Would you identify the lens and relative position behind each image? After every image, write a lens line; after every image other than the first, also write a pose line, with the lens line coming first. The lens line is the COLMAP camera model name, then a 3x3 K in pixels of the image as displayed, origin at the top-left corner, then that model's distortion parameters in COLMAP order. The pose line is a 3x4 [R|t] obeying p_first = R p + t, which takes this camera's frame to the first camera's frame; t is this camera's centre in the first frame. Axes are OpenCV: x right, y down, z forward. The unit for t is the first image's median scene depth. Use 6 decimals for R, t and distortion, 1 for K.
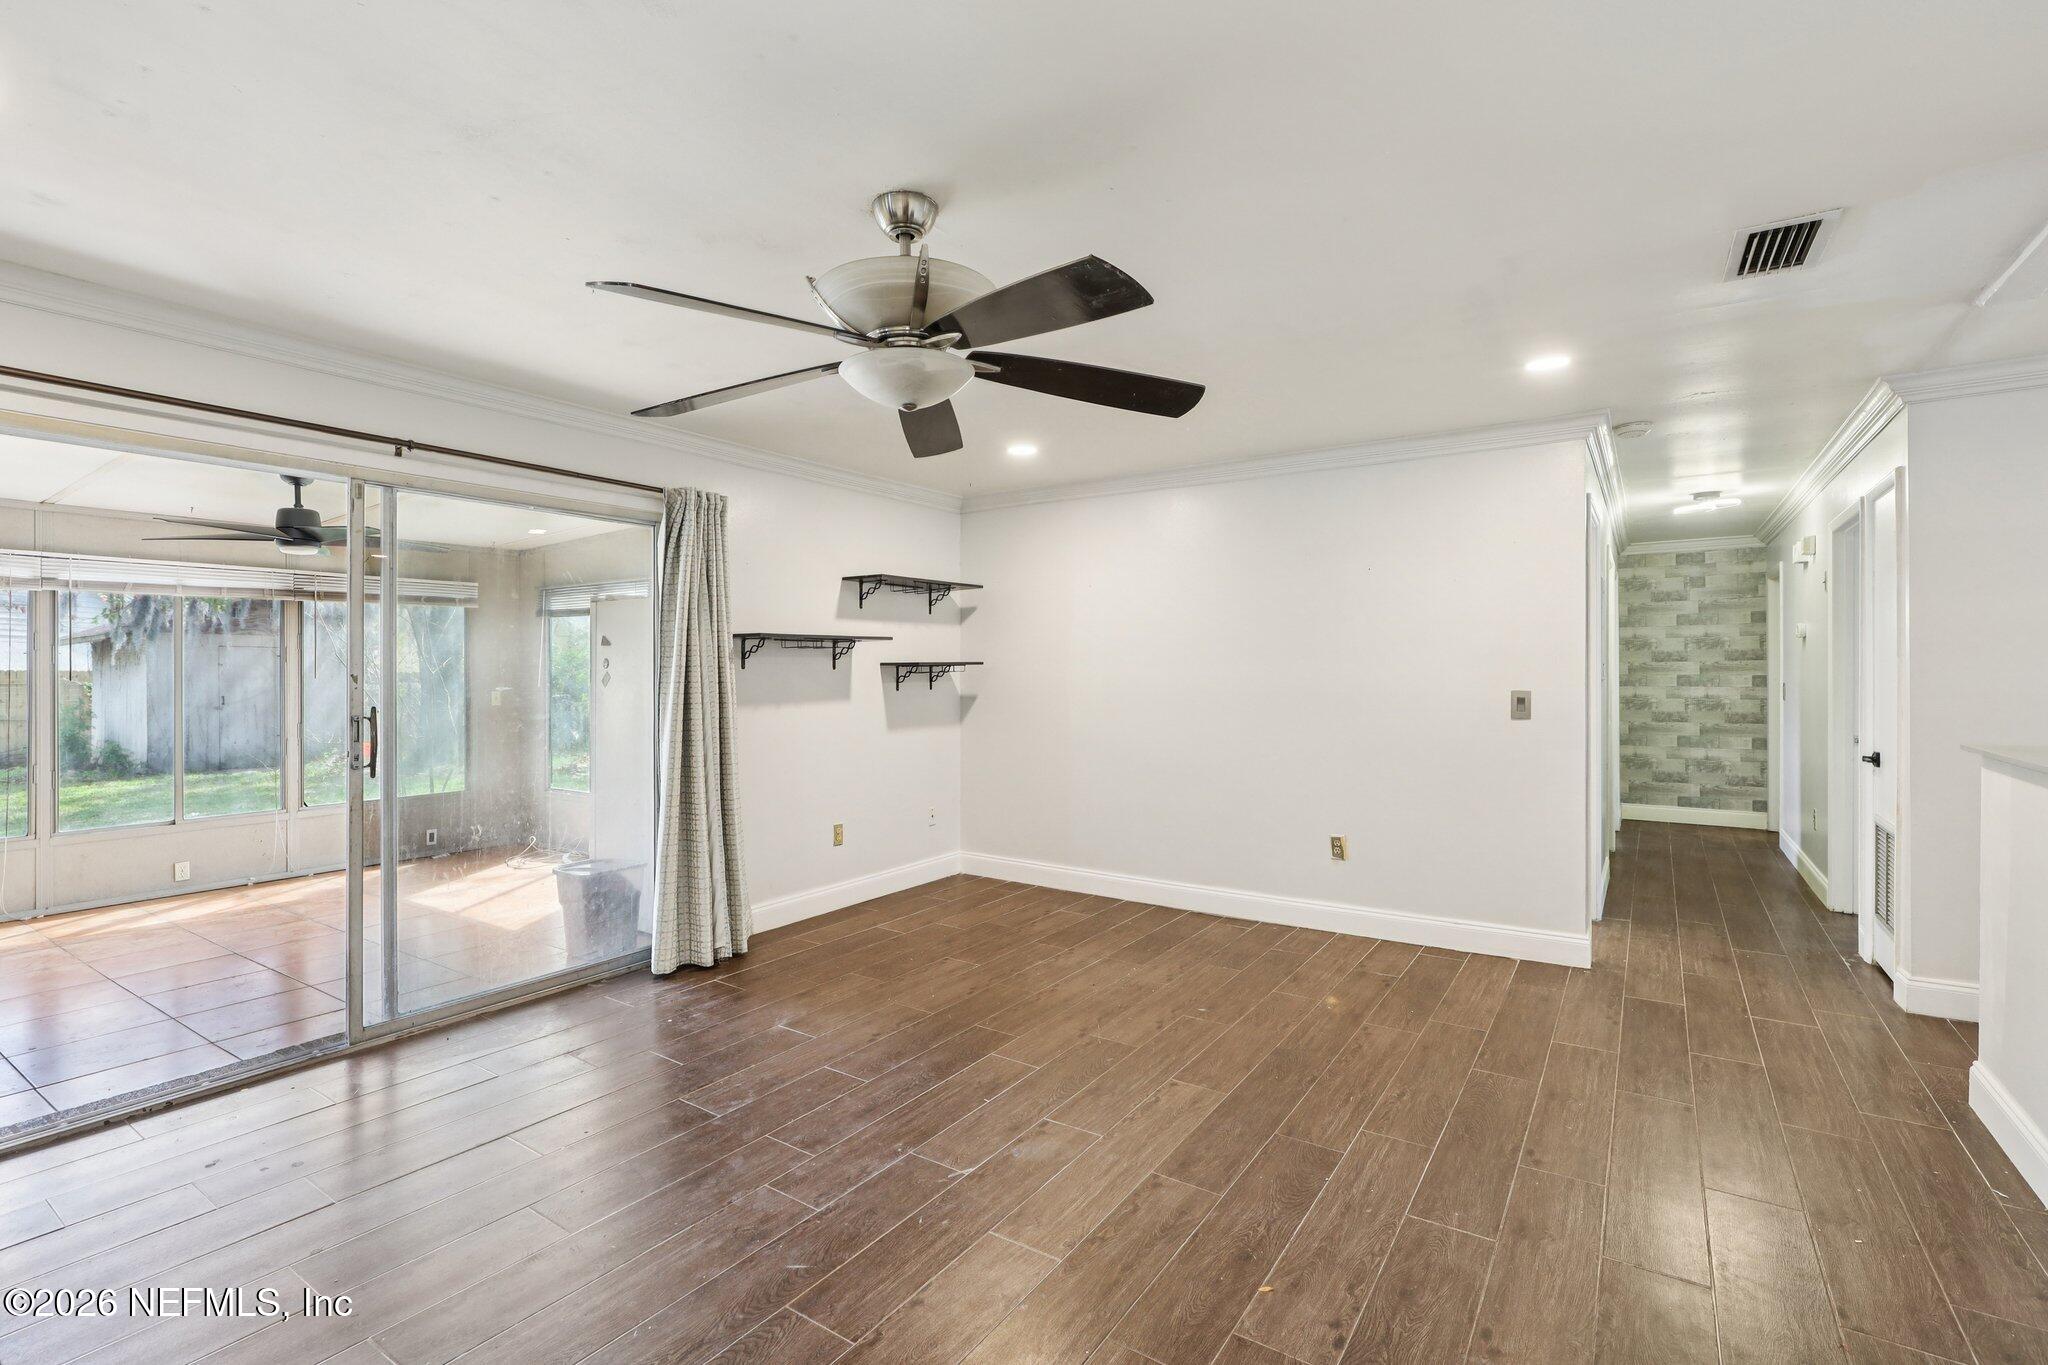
lens RADIAL K [[932.3, 0, 1019.2], [0, 932.3, 672.3], [0, 0, 1]] dist [-0.001649, 0.002135]
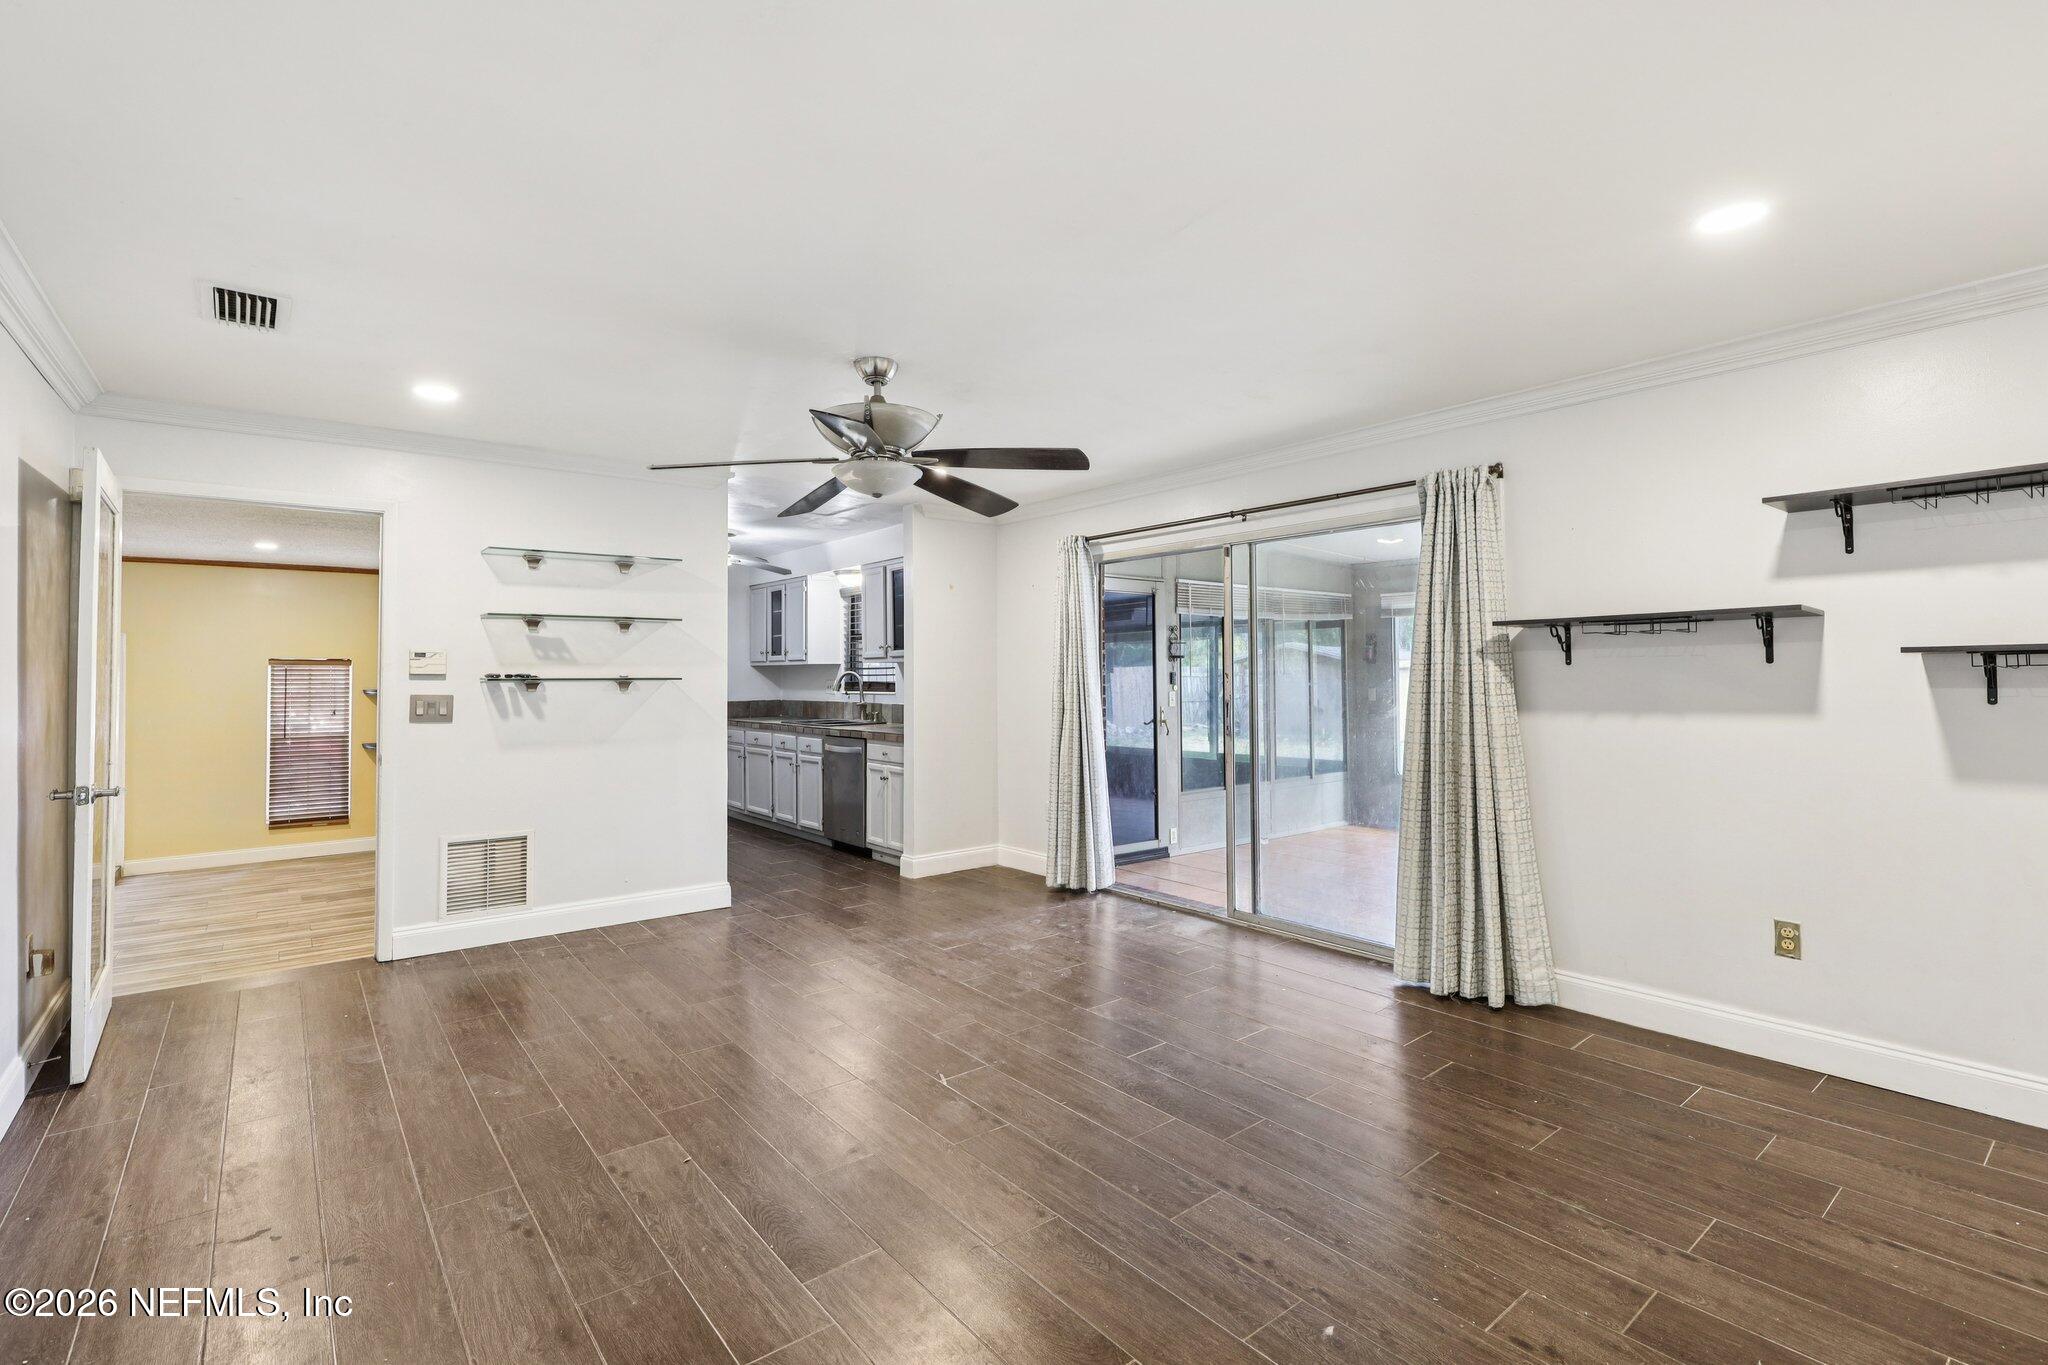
lens RADIAL K [[932.3, 0, 1017.7], [0, 932.3, 667.1], [0, 0, 1]] dist [-0.001649, 0.002135]
pose [[-0.294098, -0.002562, -0.955772, 0.790280], [0.007092, 0.999963, -0.004863, -0.002431], [0.955749, -0.008209, -0.294069, 1.058620]]
